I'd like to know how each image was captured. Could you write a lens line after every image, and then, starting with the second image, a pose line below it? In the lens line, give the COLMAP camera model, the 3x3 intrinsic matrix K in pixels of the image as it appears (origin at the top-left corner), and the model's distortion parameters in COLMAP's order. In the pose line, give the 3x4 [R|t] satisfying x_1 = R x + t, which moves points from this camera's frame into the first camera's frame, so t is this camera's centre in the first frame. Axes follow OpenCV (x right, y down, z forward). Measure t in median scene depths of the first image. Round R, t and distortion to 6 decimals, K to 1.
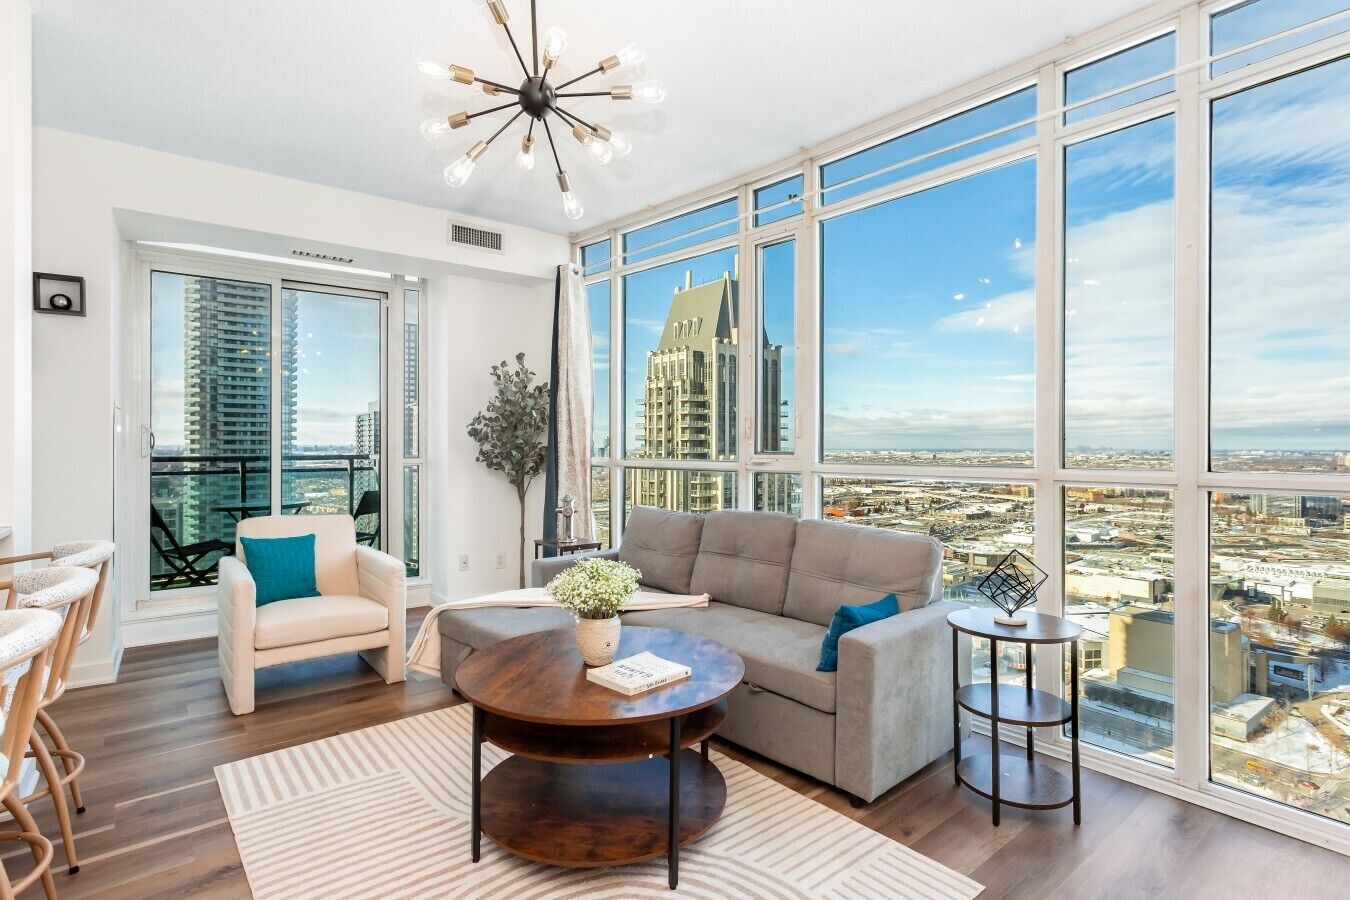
lens RADIAL K [[658.3, 0, 673.0], [0, 658.3, 442.2], [0, 0, 1]] dist [0.000940, 0.000218]
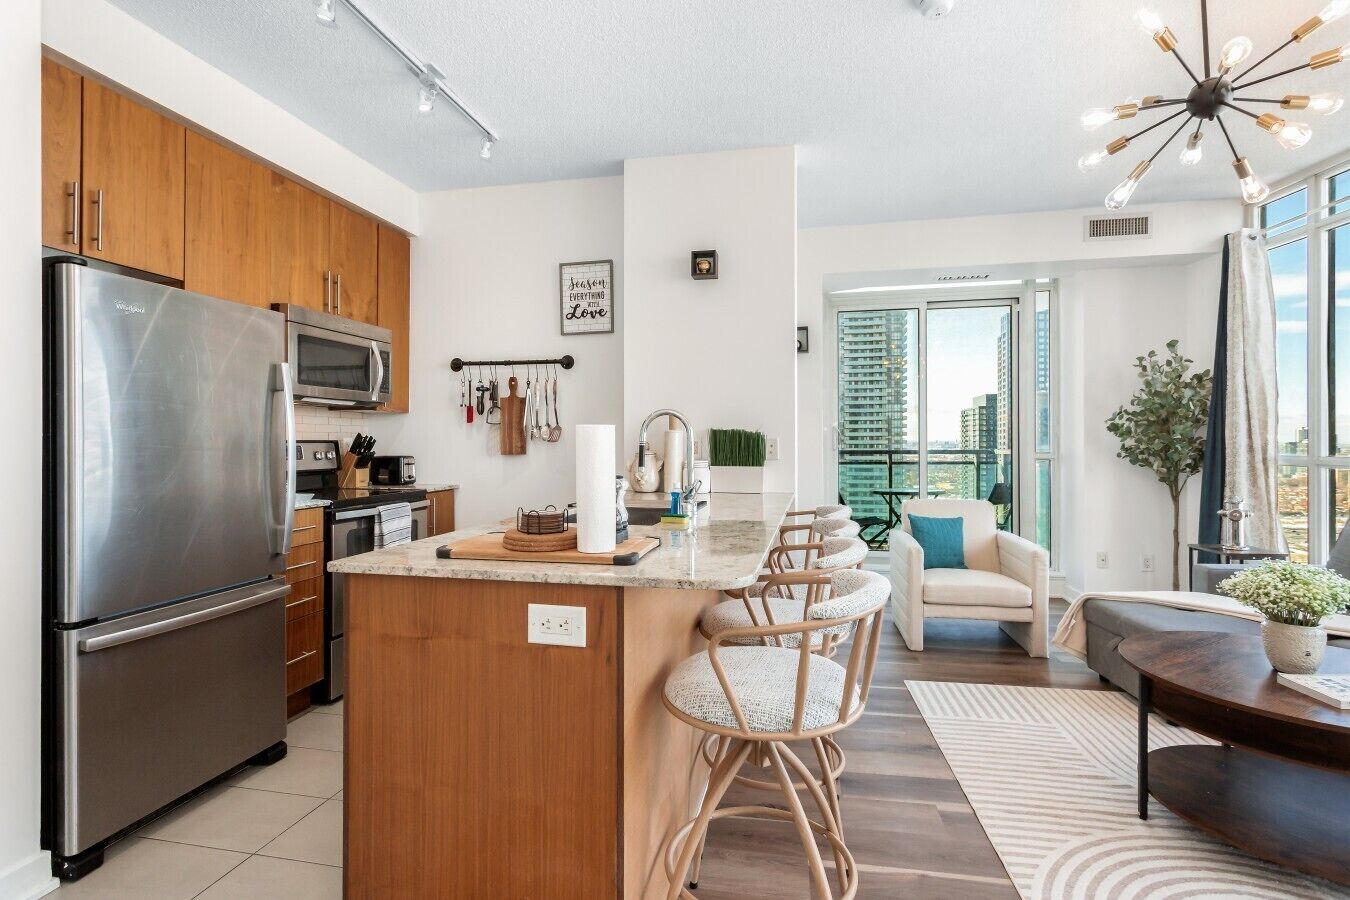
lens RADIAL K [[658.3, 0, 673.0], [0, 658.3, 442.2], [0, 0, 1]] dist [0.000940, 0.000218]
pose [[0.651319, -0.001857, -0.758802, 0.016090], [0.007659, 0.999962, 0.004126, -0.002901], [0.758765, -0.008499, 0.651309, -0.186570]]
